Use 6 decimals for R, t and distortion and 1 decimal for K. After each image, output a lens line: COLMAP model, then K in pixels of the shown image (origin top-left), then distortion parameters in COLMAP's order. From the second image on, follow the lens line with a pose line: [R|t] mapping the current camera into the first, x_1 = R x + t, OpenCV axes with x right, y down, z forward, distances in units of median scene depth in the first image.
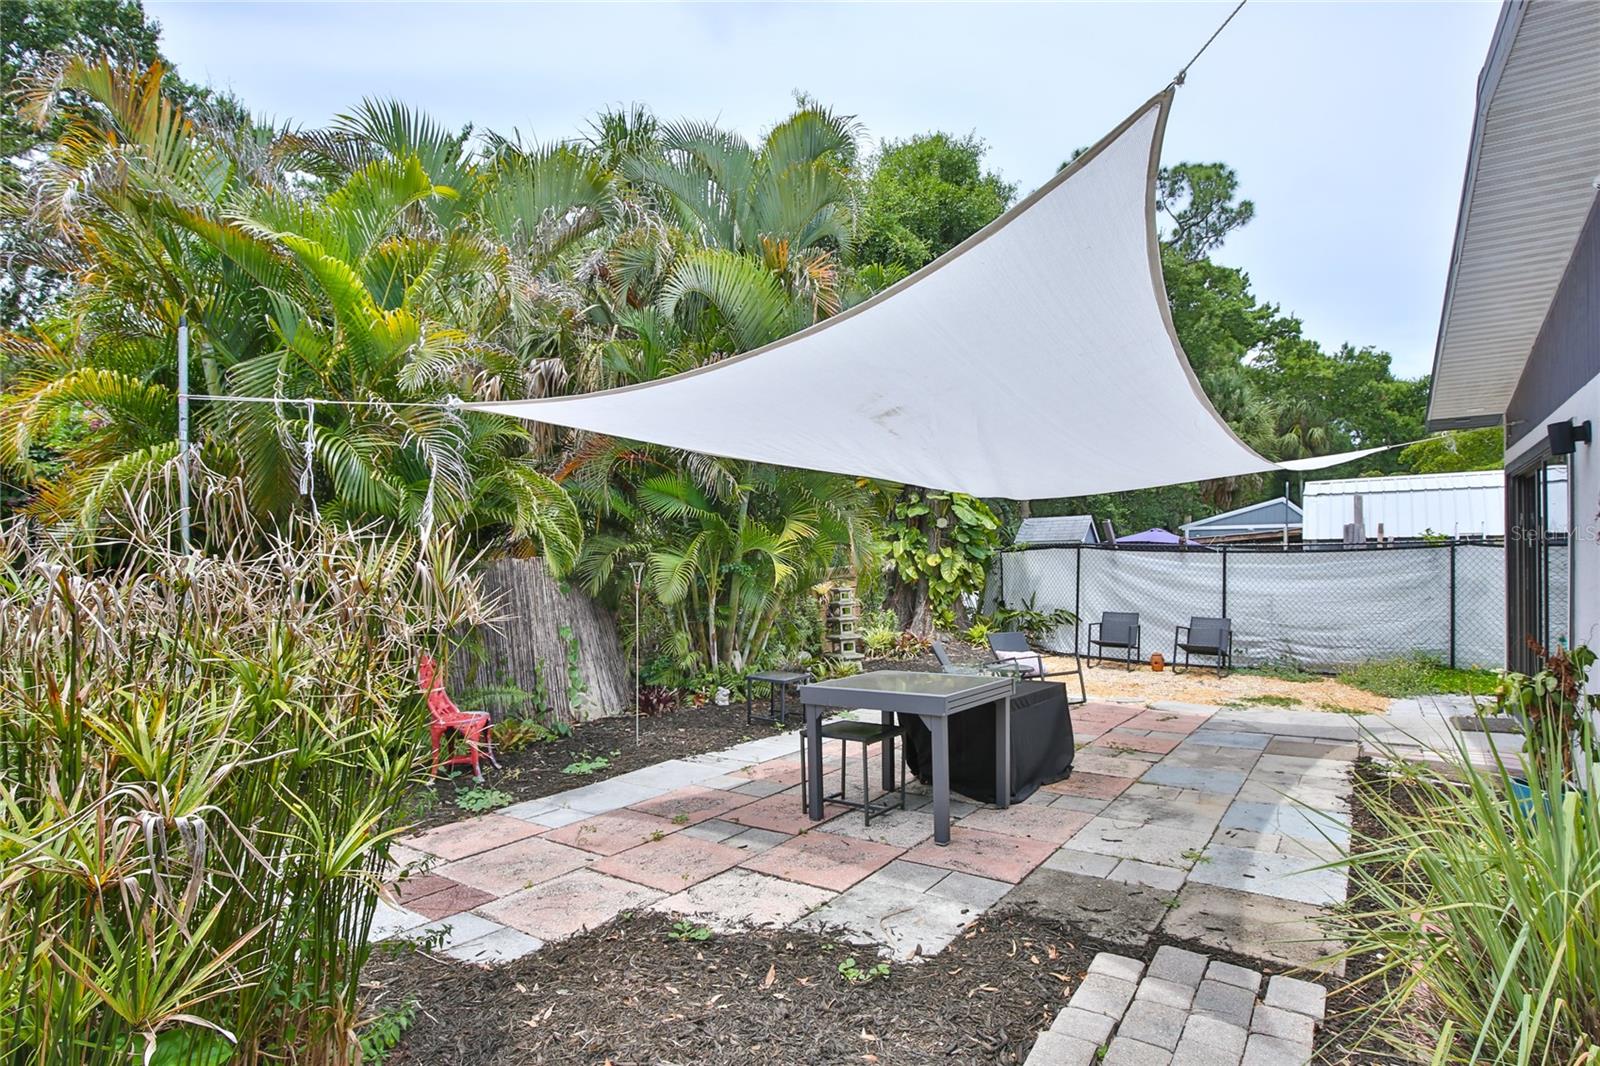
lens RADIAL K [[744.8, 0, 801.4], [0, 744.8, 574.2], [0, 0, 1]] dist [-0.027386, -0.000074]
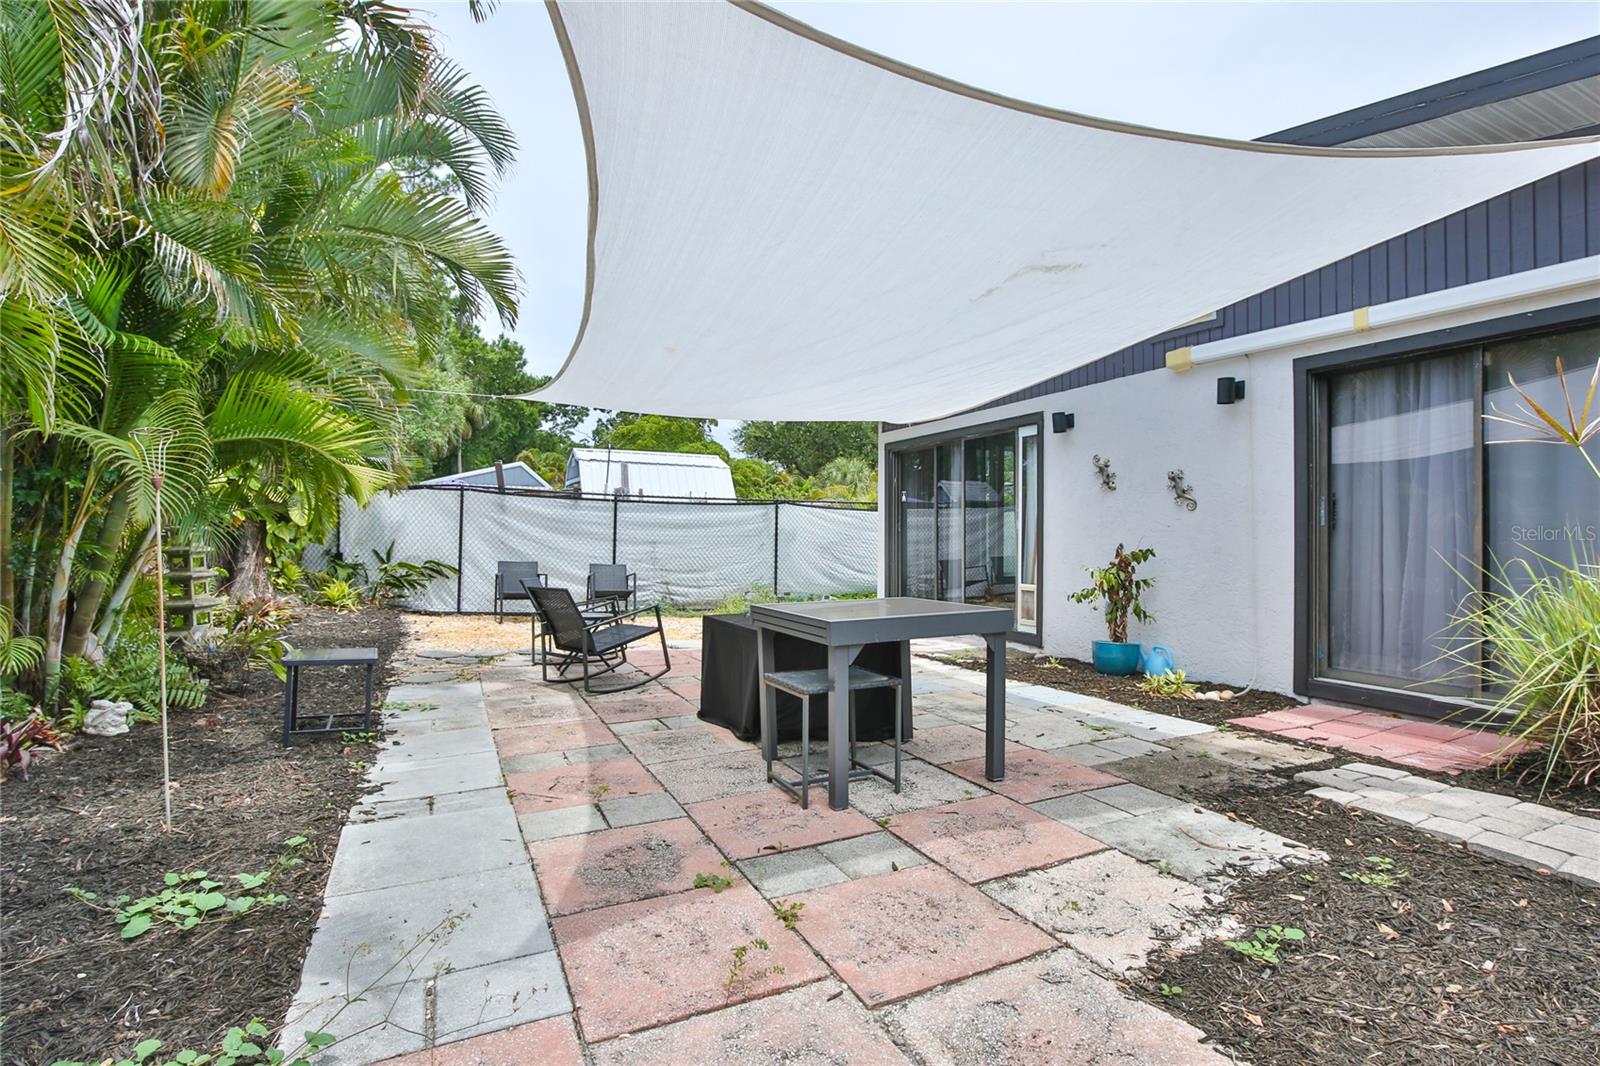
lens RADIAL K [[761.2, 0, 800.0], [0, 761.2, 533.0], [0, 0, 1]] dist [-0.035214, 0.000107]
pose [[0.508194, 0.017792, 0.861059, -0.627389], [-0.010042, 0.999841, -0.014732, 0.081064], [-0.861184, -0.001160, 0.508292, 0.672319]]
